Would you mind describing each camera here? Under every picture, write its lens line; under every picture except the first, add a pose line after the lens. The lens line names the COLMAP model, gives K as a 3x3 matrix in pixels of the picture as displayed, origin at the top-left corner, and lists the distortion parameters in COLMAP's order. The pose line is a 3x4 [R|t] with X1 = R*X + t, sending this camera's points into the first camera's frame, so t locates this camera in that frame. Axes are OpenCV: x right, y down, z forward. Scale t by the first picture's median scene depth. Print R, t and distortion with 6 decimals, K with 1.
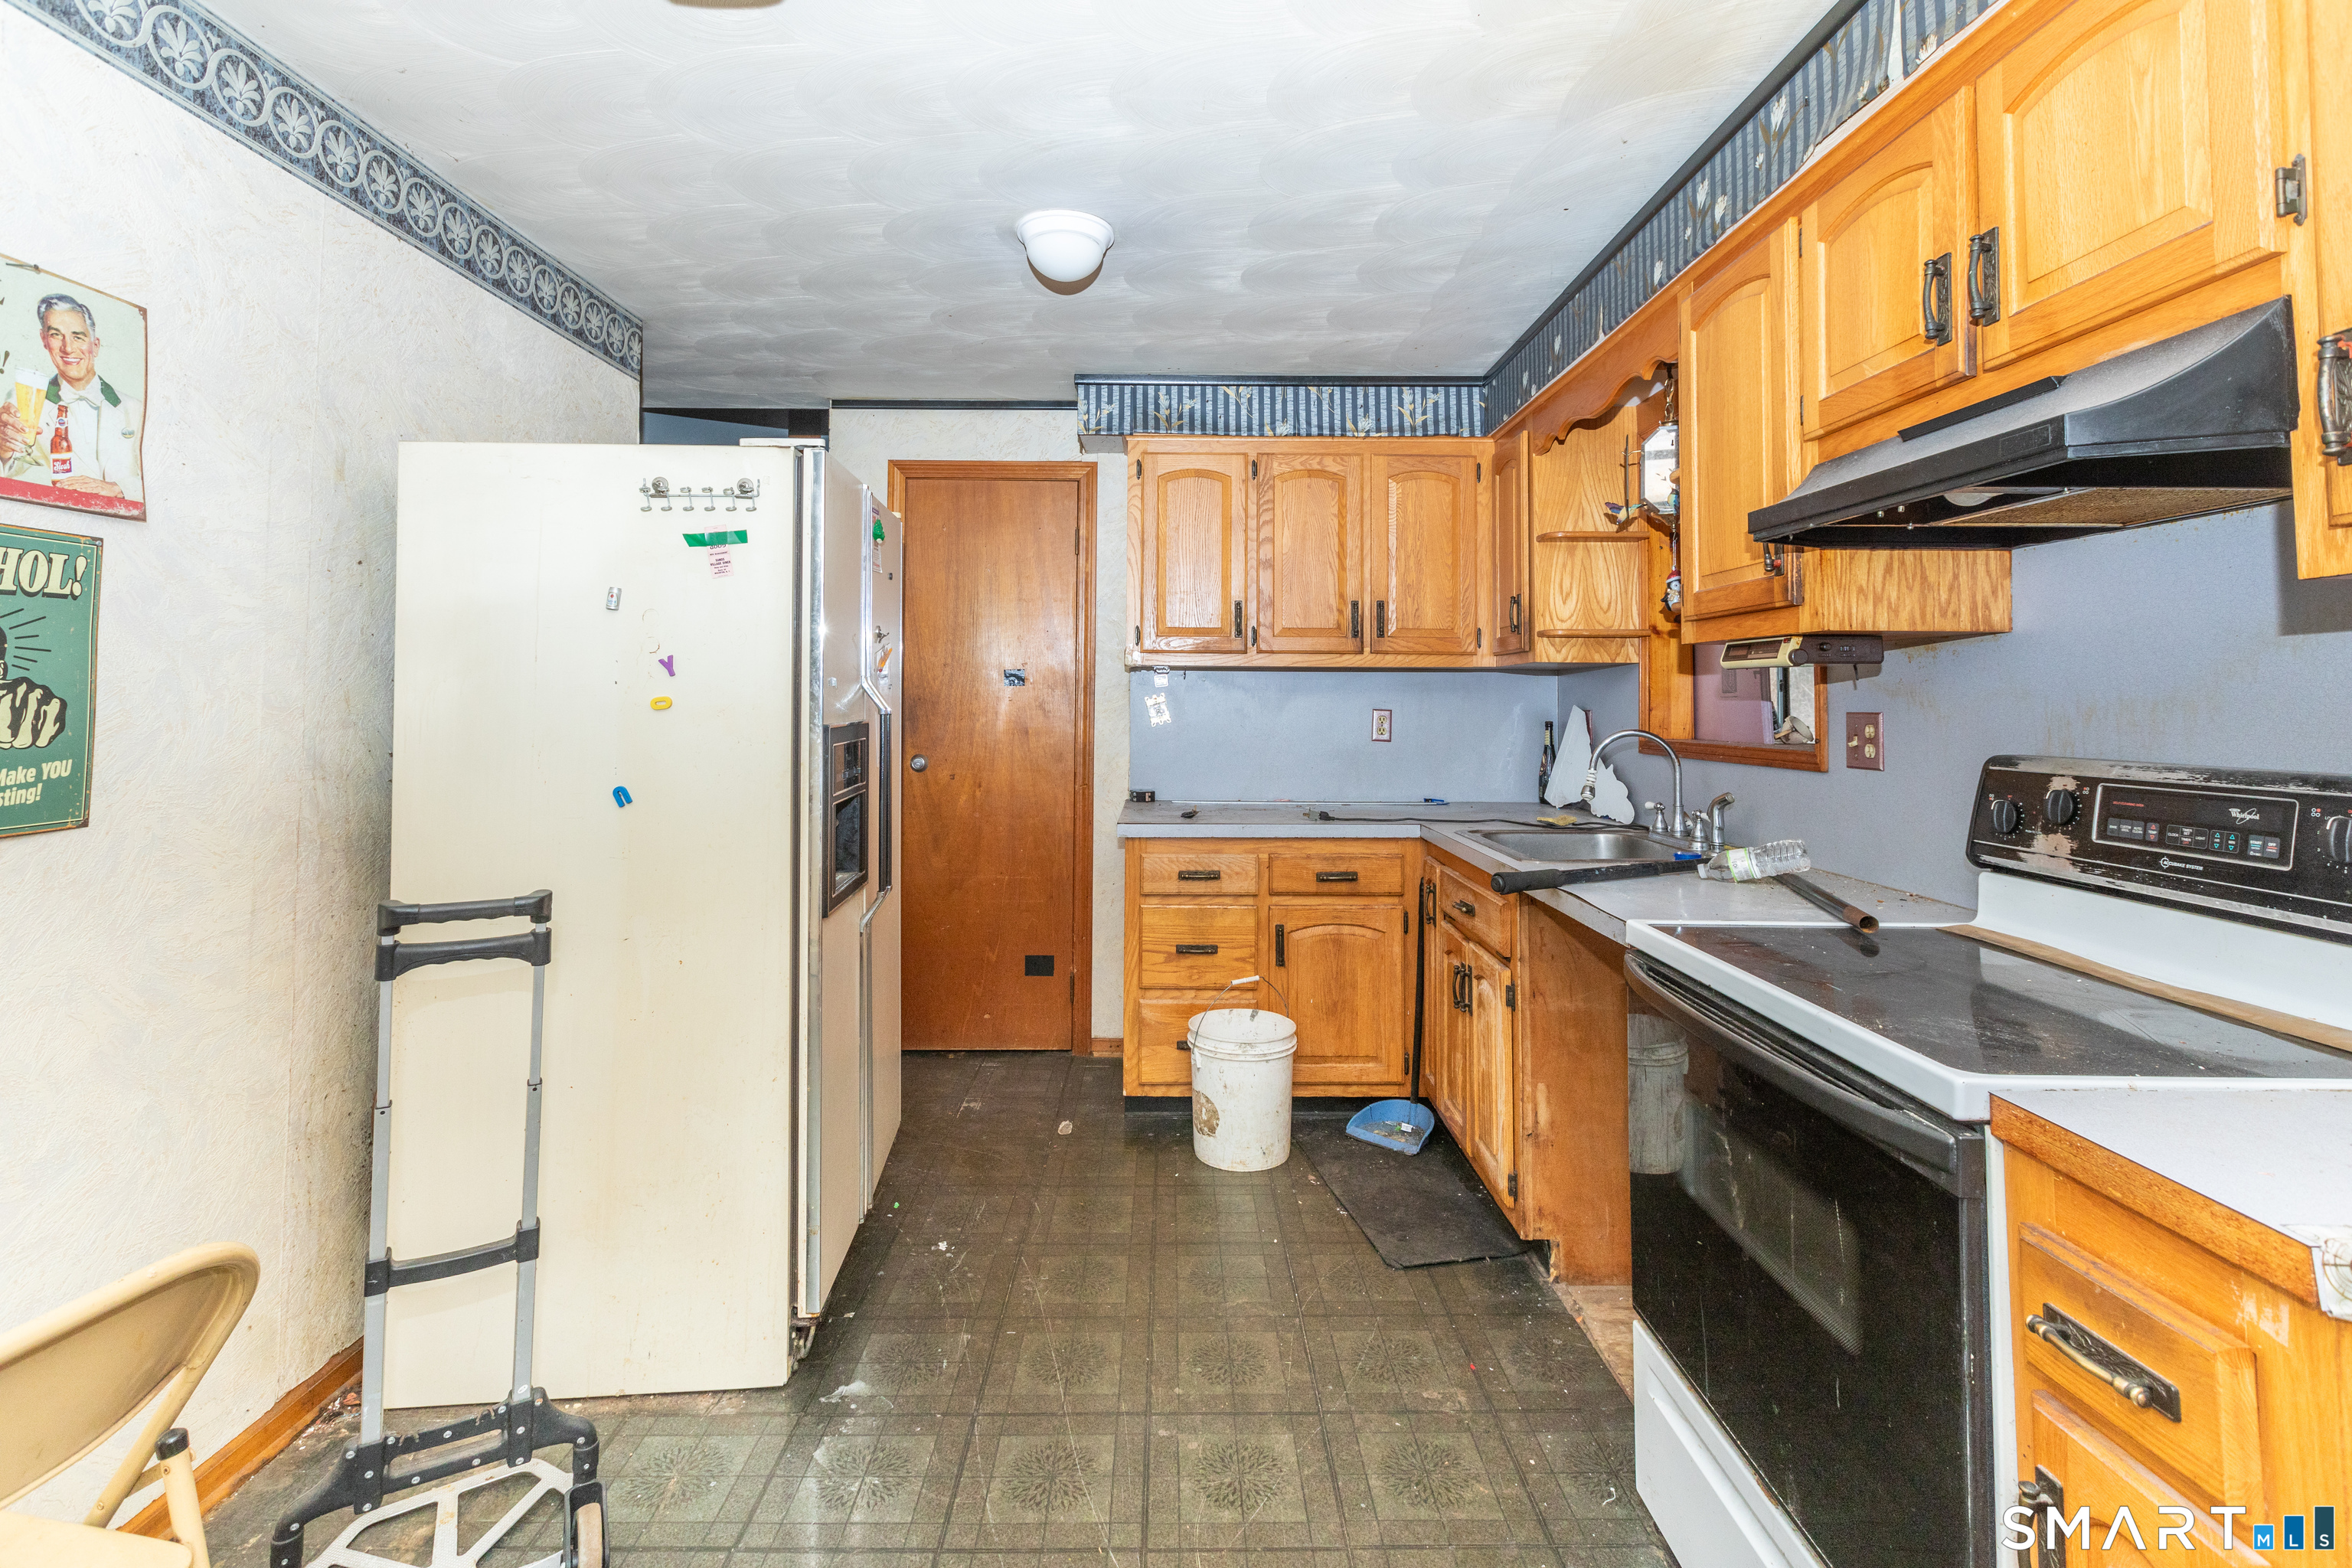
lens RADIAL K [[1078.9, 0, 1185.6], [0, 1078.9, 638.1], [0, 0, 1]] dist [-0.002099, -0.000163]
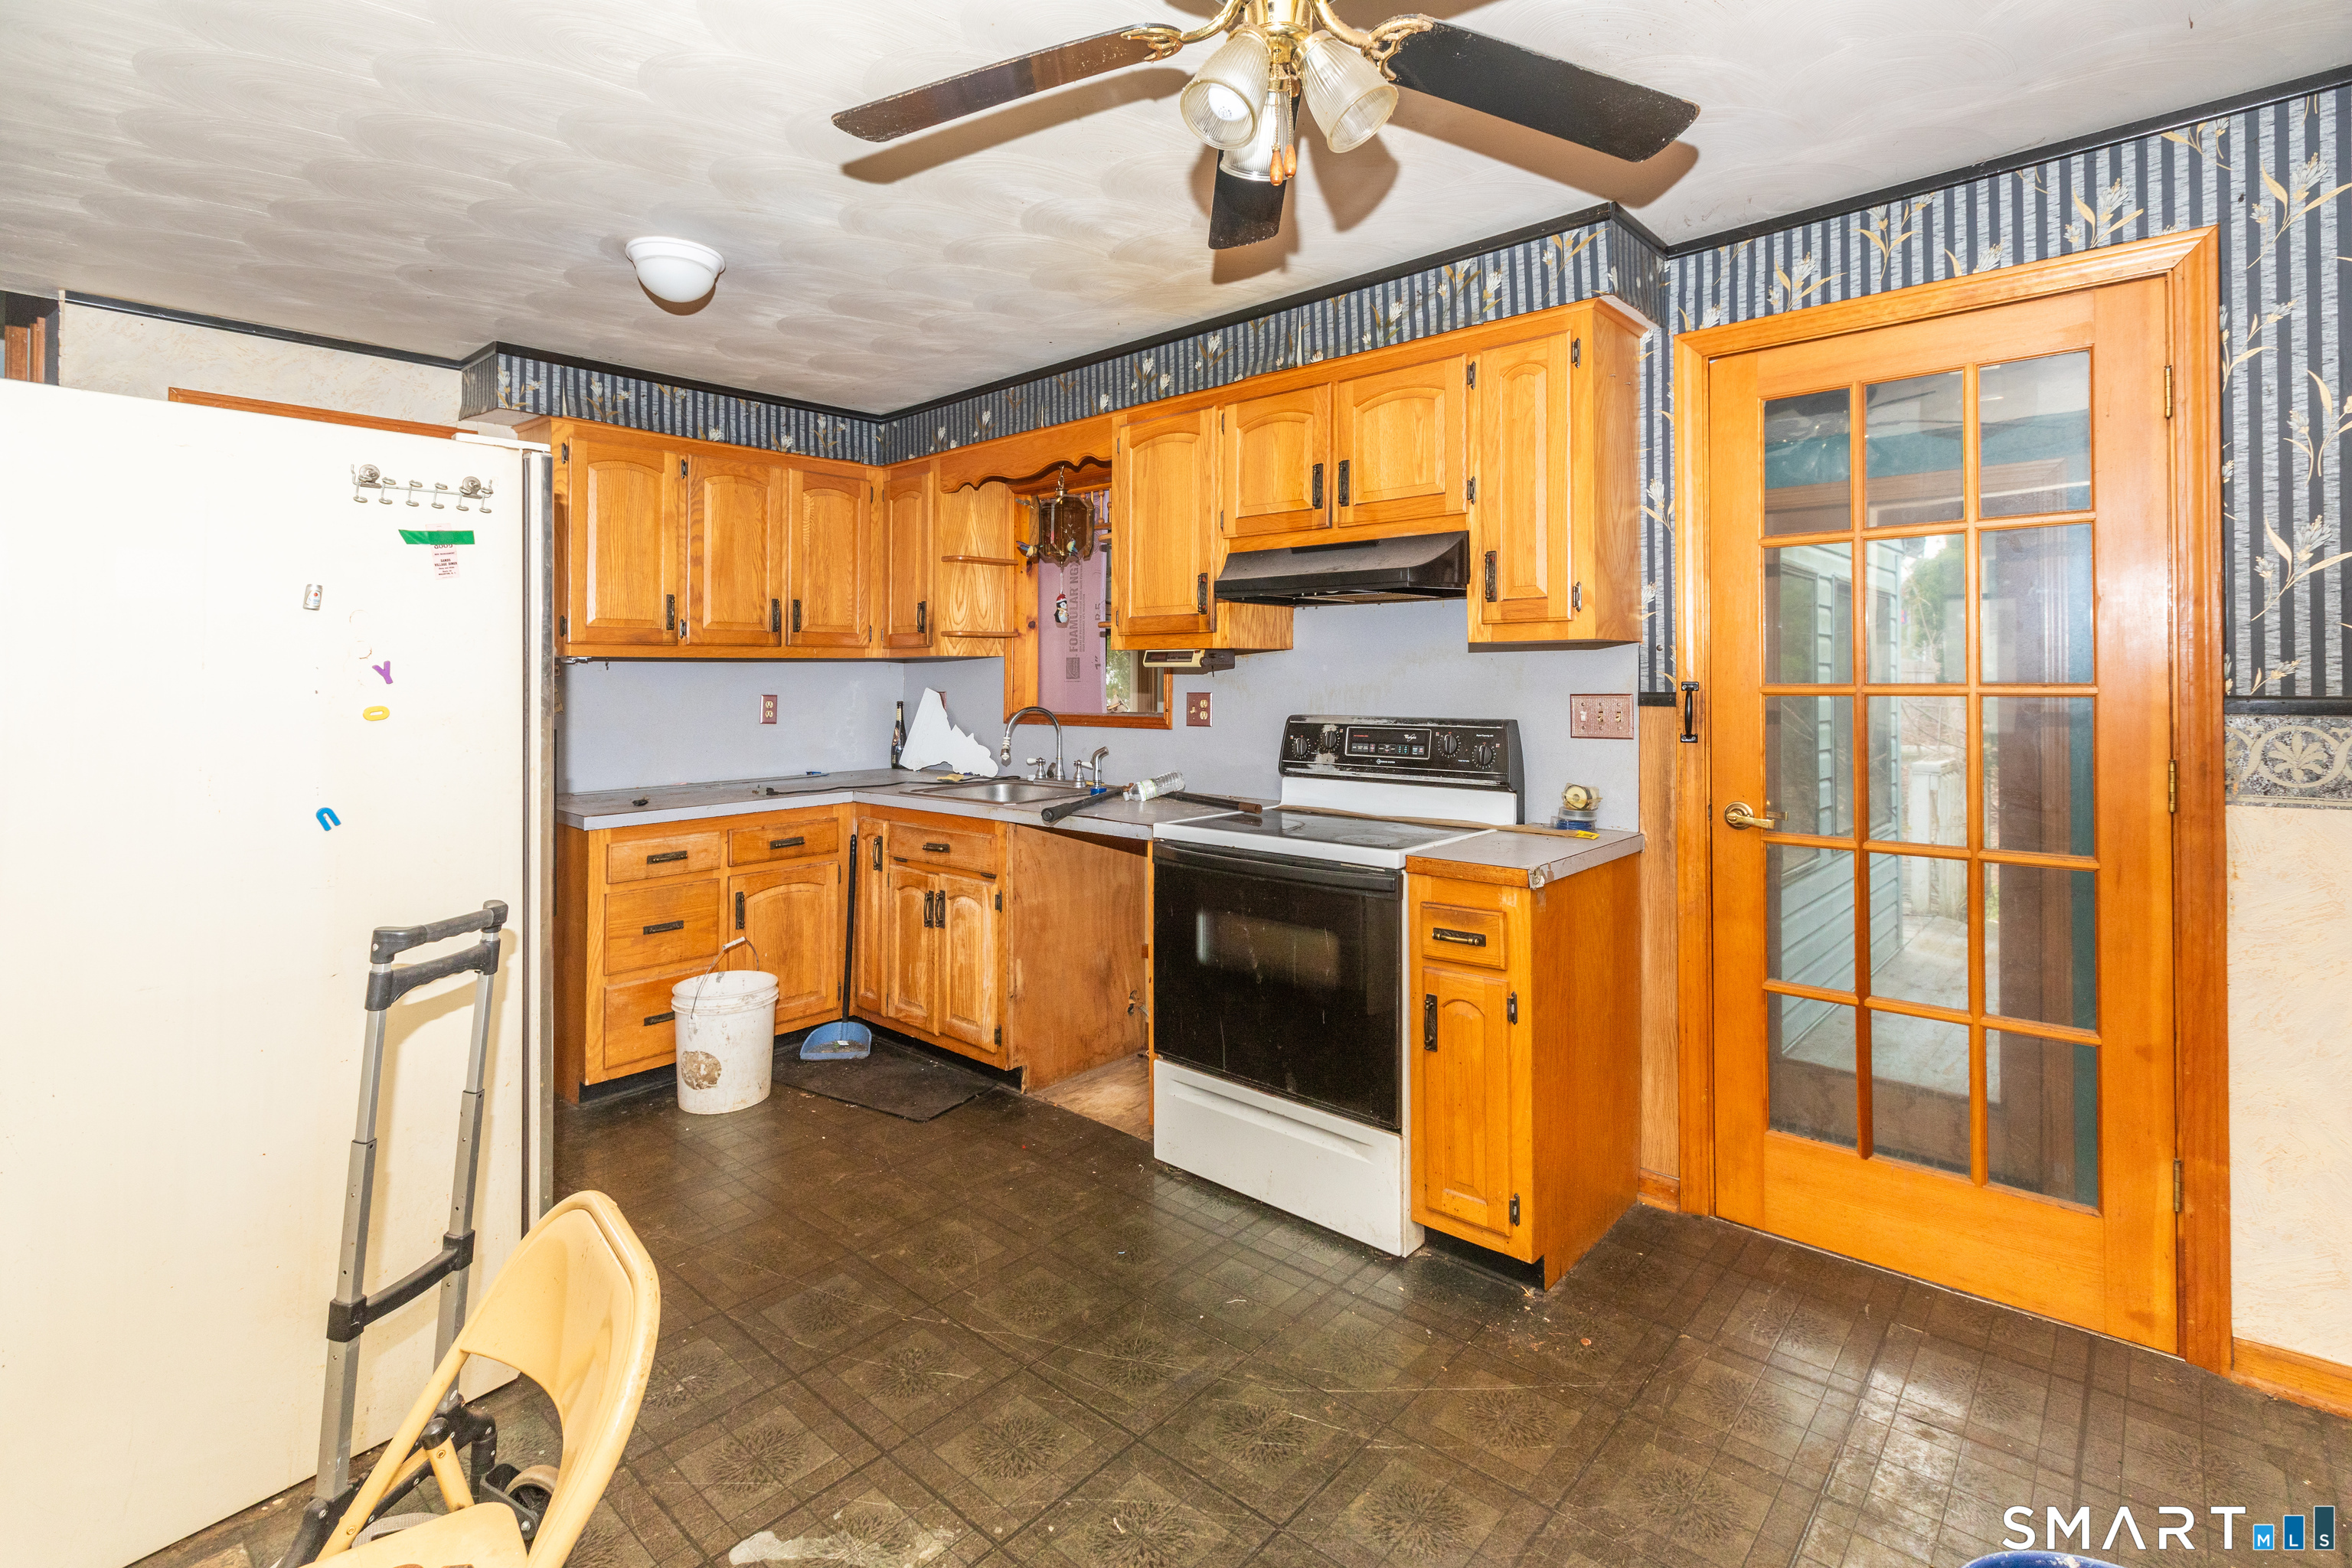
lens RADIAL K [[1078.9, 0, 1185.6], [0, 1078.9, 638.1], [0, 0, 1]] dist [-0.002099, -0.000163]
pose [[0.674082, 0.015529, 0.738493, -0.466752], [-0.034221, 0.999362, 0.010222, -0.024054], [-0.737863, -0.032162, 0.674184, -0.083805]]
